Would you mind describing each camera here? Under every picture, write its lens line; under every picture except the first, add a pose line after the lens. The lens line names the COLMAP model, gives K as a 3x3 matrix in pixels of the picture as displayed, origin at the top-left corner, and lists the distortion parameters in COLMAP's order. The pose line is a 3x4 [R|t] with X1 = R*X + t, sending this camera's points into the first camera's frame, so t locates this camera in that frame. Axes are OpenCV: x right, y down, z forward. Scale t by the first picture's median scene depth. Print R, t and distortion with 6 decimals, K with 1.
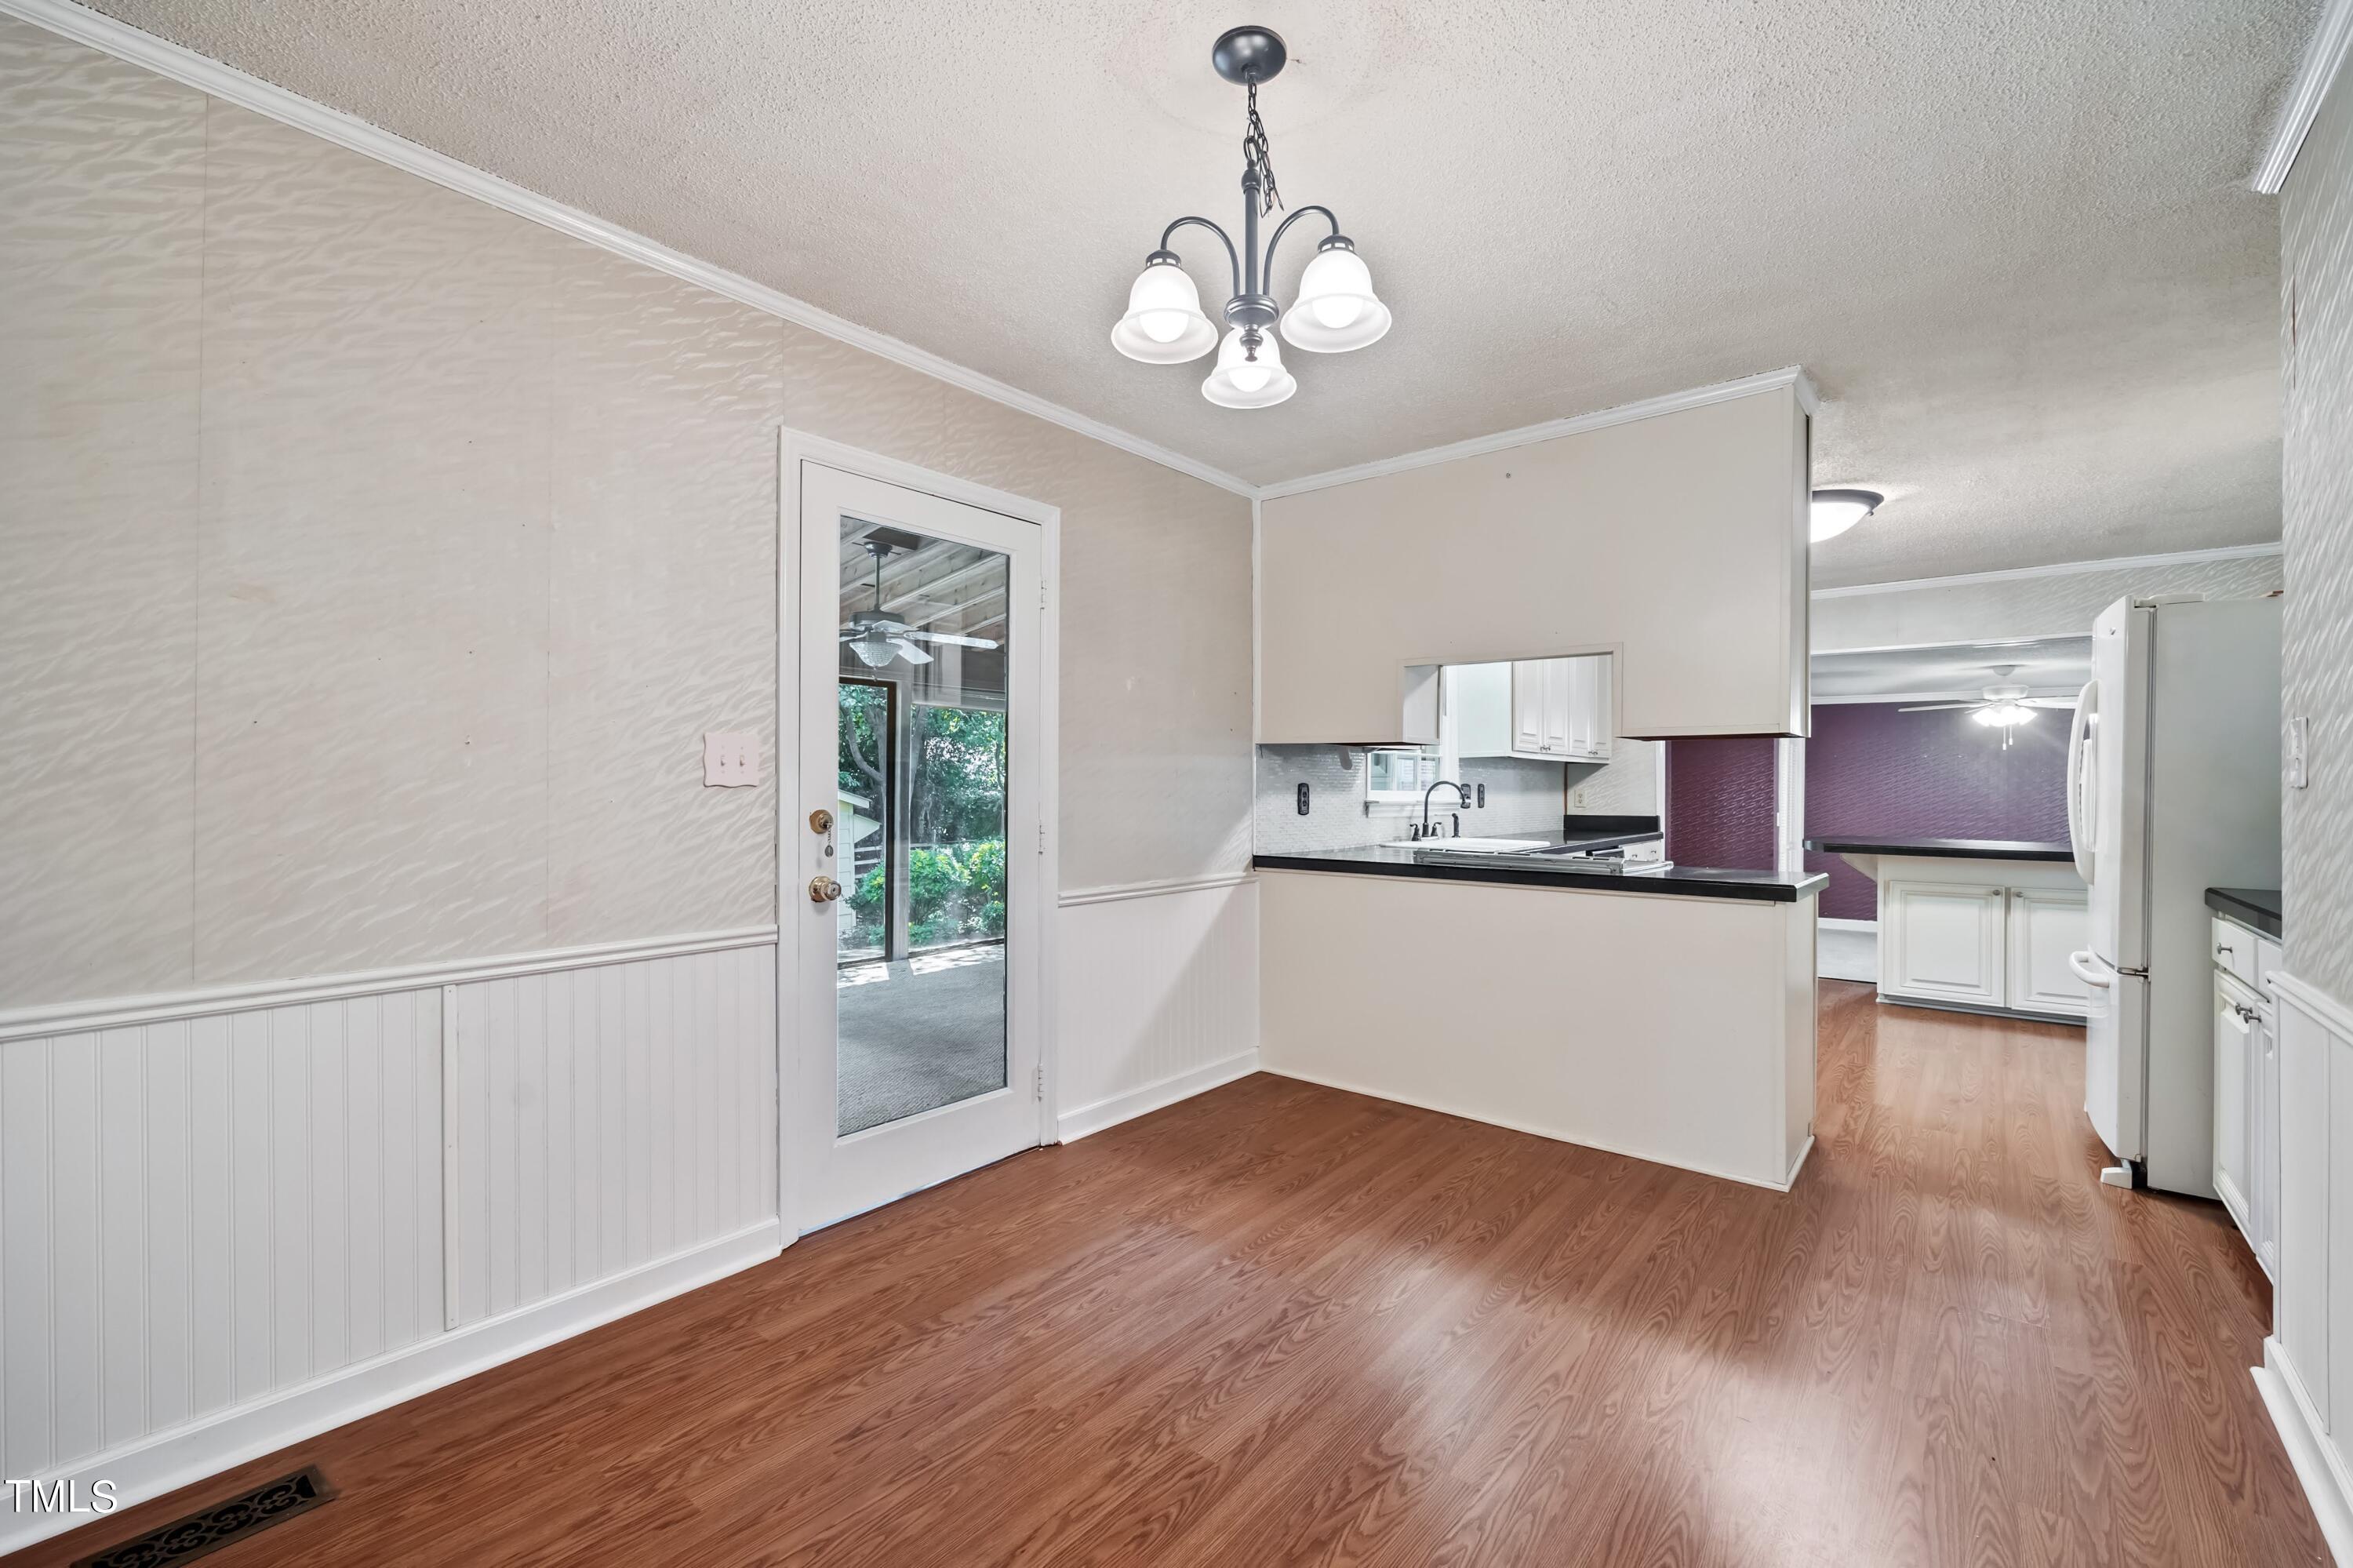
lens RADIAL K [[957.3, 0, 1185.7], [0, 957.3, 788.5], [0, 0, 1]] dist [-0.000181, -0.000146]
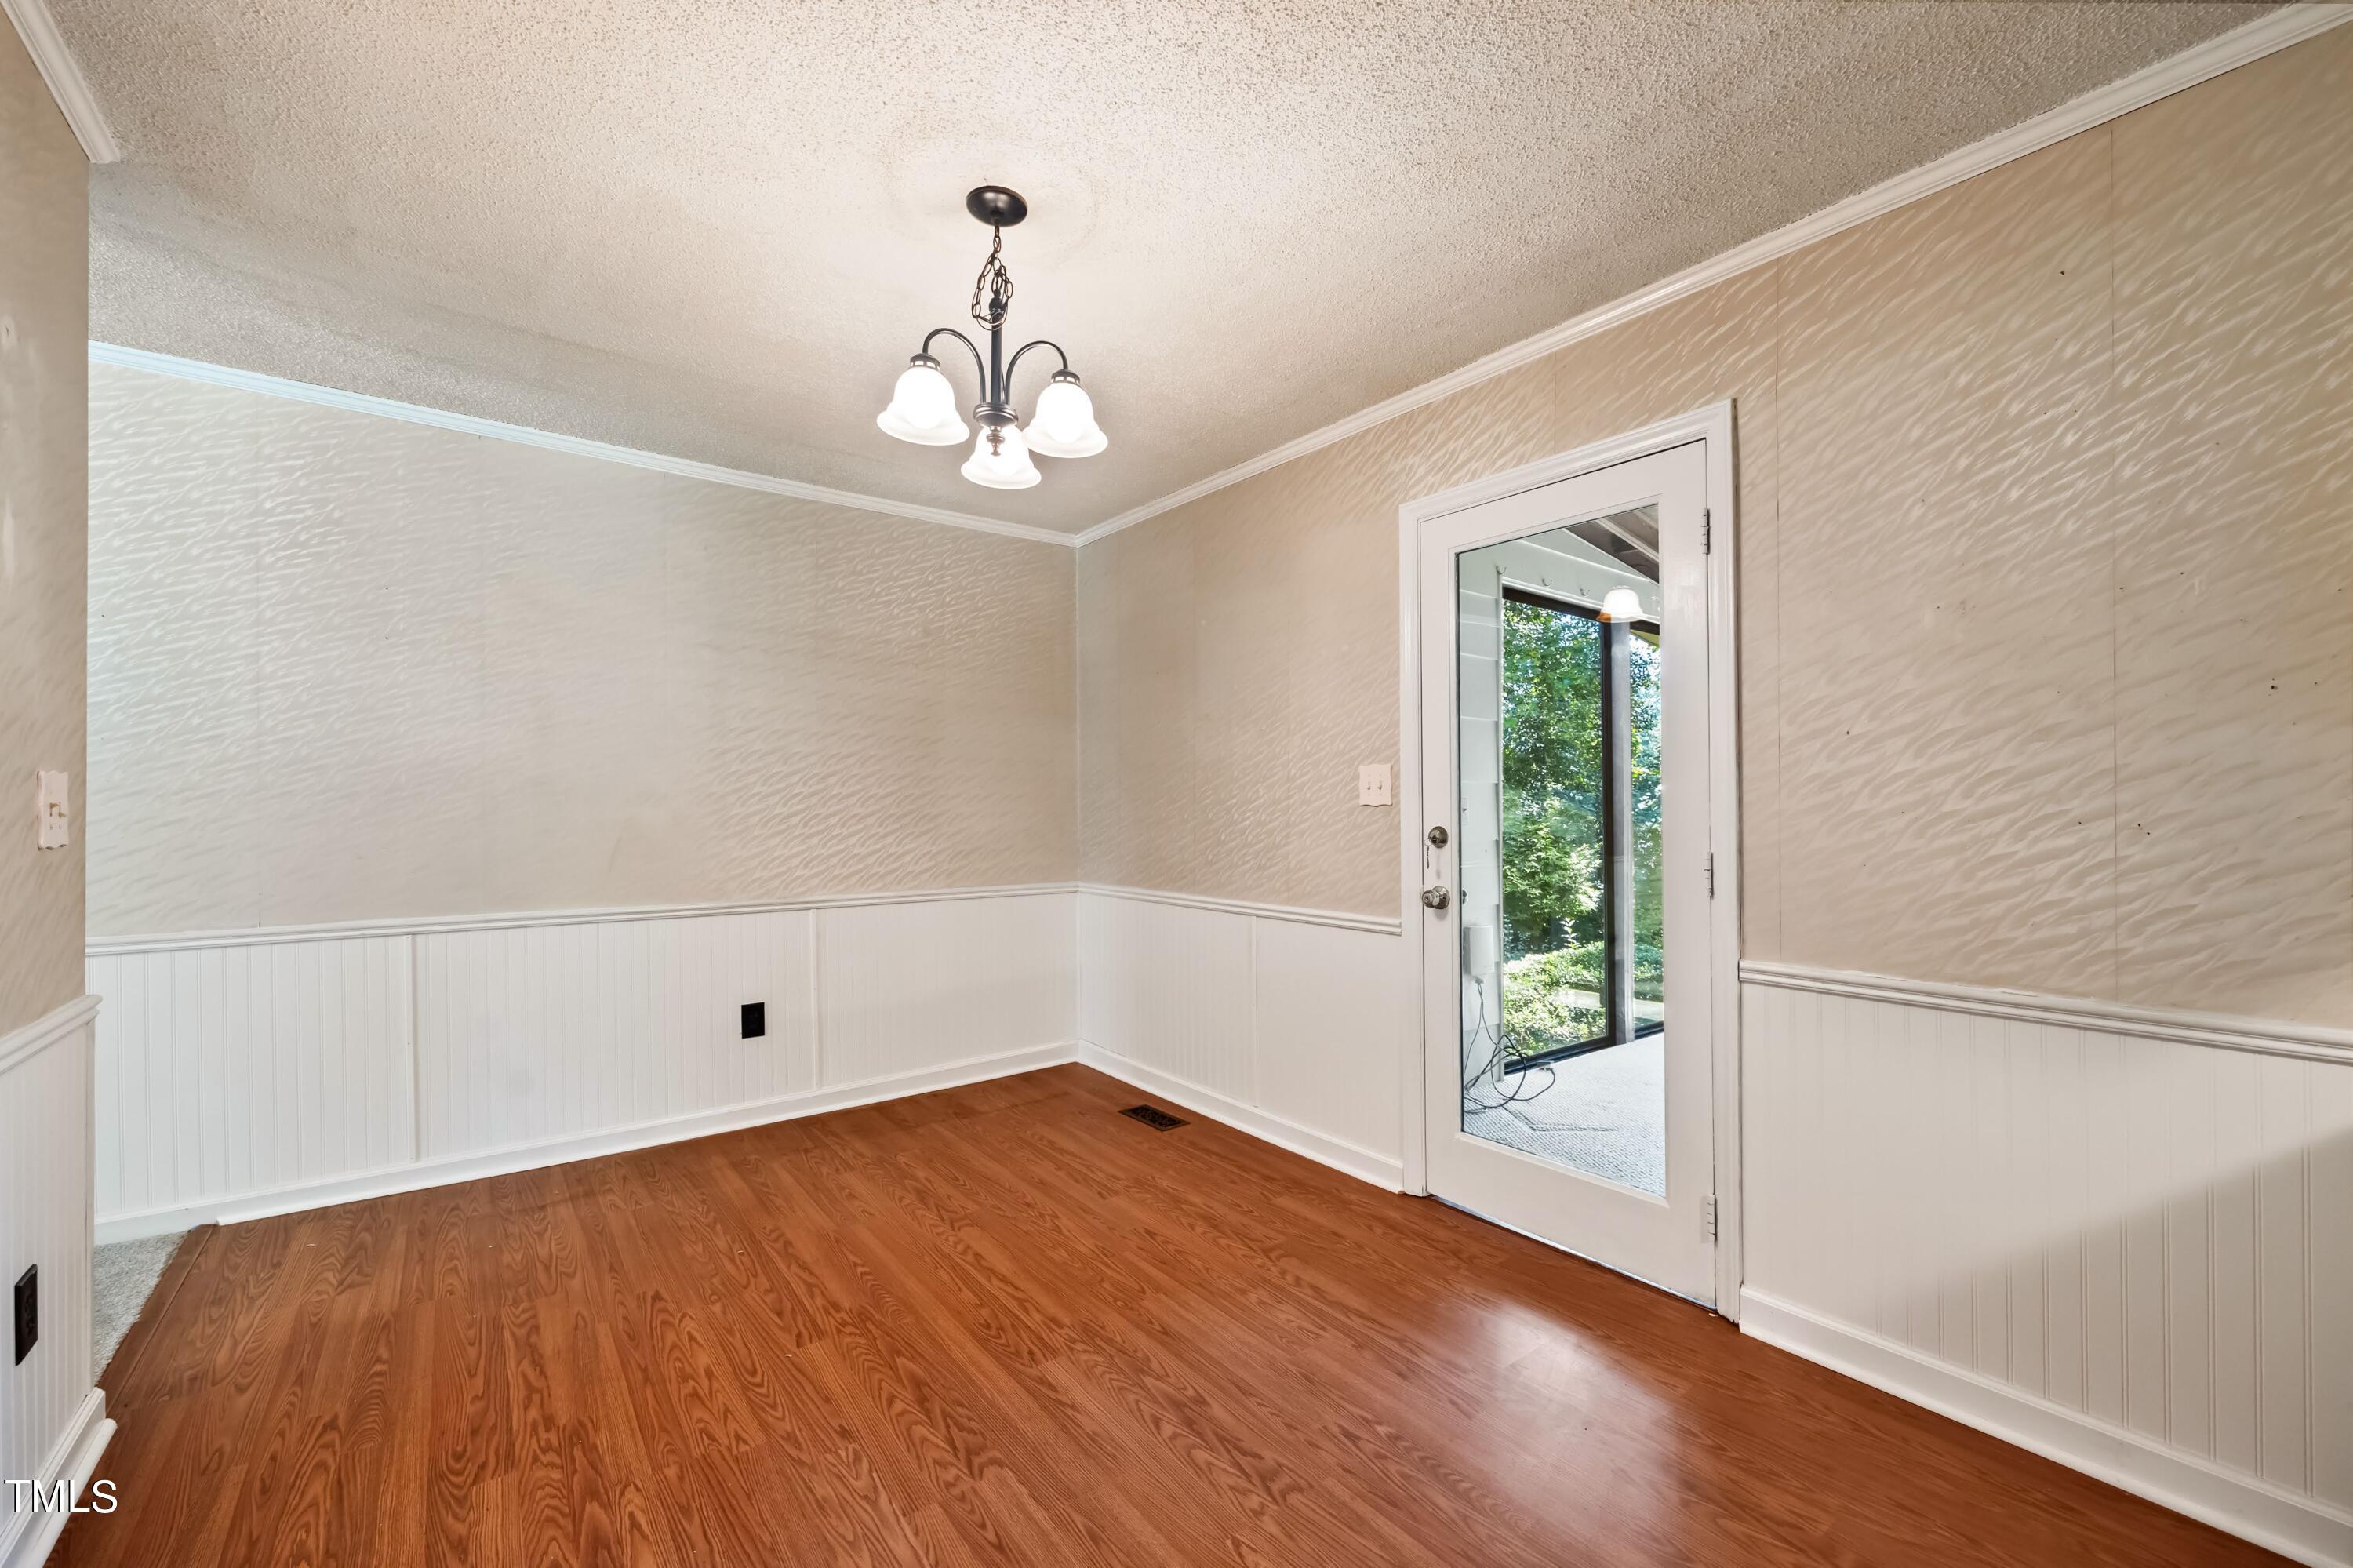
lens RADIAL K [[957.3, 0, 1186.1], [0, 957.3, 795.6], [0, 0, 1]] dist [-0.000181, -0.000146]
pose [[-0.218160, -0.013745, -0.975816, 1.022802], [-0.001445, 0.999904, -0.013761, 0.006751], [0.975912, -0.001592, -0.218159, 1.264867]]
